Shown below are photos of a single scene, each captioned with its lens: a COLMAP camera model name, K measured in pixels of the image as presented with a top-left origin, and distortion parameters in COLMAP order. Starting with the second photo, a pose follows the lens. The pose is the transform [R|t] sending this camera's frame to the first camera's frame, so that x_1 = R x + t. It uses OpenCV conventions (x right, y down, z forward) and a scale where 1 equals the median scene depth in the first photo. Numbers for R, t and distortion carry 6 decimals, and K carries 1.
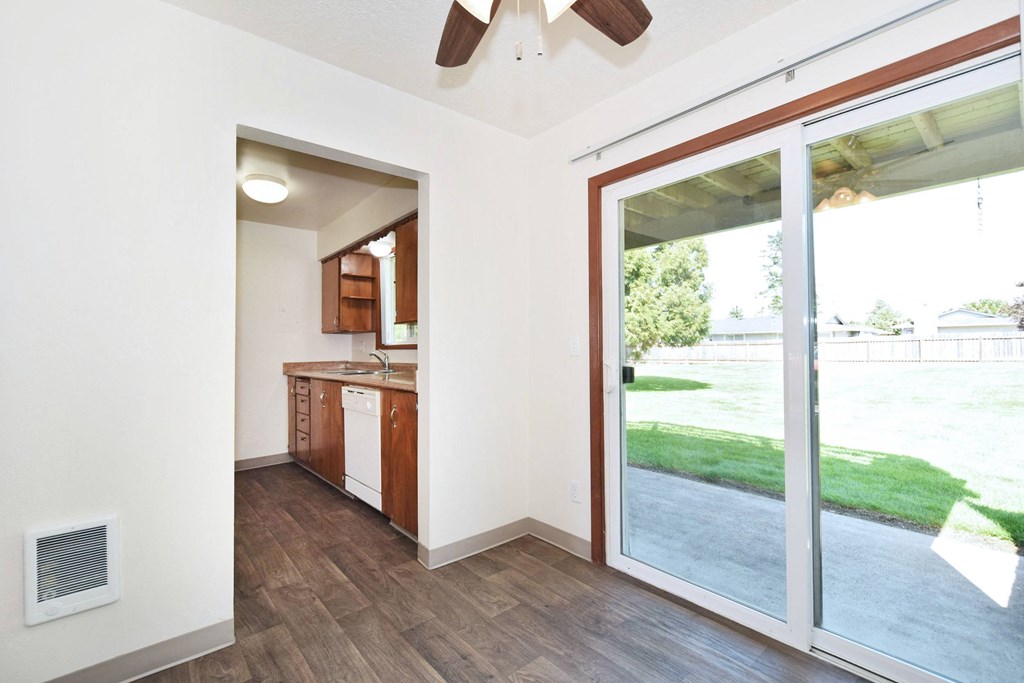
lens RADIAL K [[447.5, 0, 517.6], [0, 447.5, 344.2], [0, 0, 1]] dist [-0.000116, -0.001411]
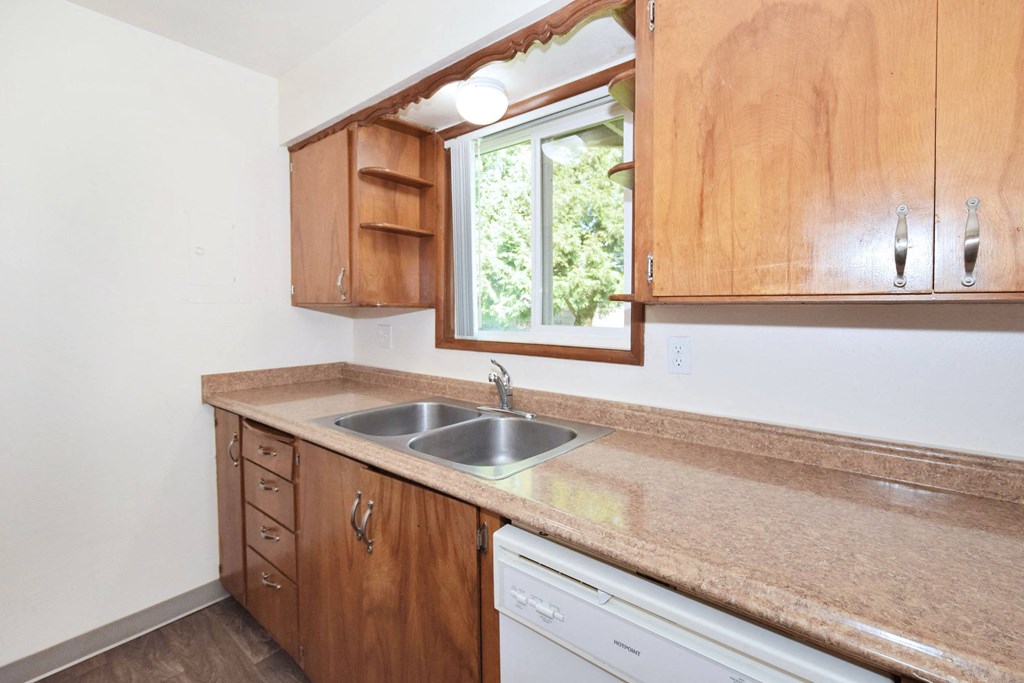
lens RADIAL K [[448.8, 0, 524.7], [0, 448.8, 322.7], [0, 0, 1]] dist [-0.000397, -0.000277]
pose [[0.982912, 0.004778, 0.184015, -0.325080], [-0.012256, 0.999144, 0.039521, -0.032000], [-0.183668, -0.041101, 0.982129, 0.568114]]
